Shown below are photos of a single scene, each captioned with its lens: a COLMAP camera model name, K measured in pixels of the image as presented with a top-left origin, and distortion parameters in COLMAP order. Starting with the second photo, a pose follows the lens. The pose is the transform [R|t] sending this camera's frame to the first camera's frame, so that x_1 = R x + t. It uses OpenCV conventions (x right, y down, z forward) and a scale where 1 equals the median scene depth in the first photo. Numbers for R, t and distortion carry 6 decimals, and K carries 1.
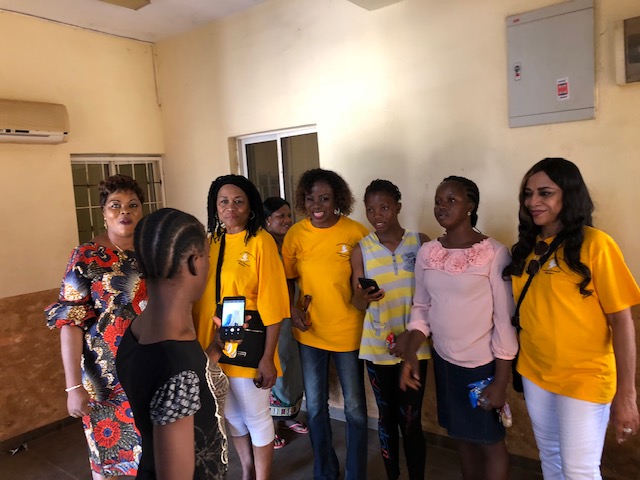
lens RADIAL K [[521.1, 0, 312.0], [0, 521.1, 239.7], [0, 0, 1]] dist [0.006122, -0.000220]
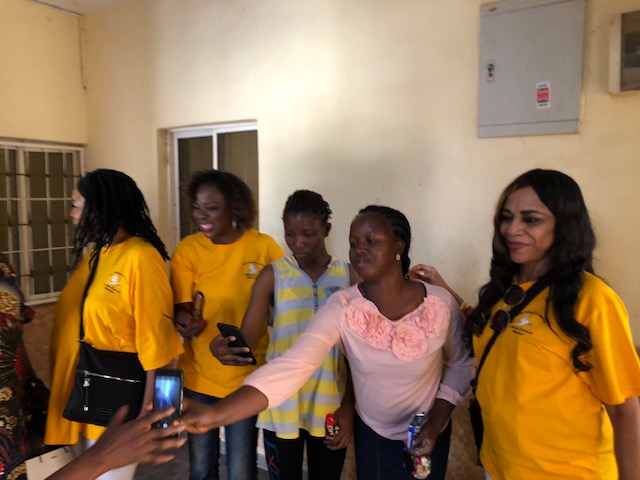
lens RADIAL K [[521.1, 0, 312.0], [0, 521.1, 239.7], [0, 0, 1]] dist [0.006122, -0.000220]
pose [[0.995378, 0.063734, 0.071833, 0.069722], [-0.062311, 0.997817, -0.021886, -0.017736], [-0.073071, 0.017309, 0.997177, 0.204930]]
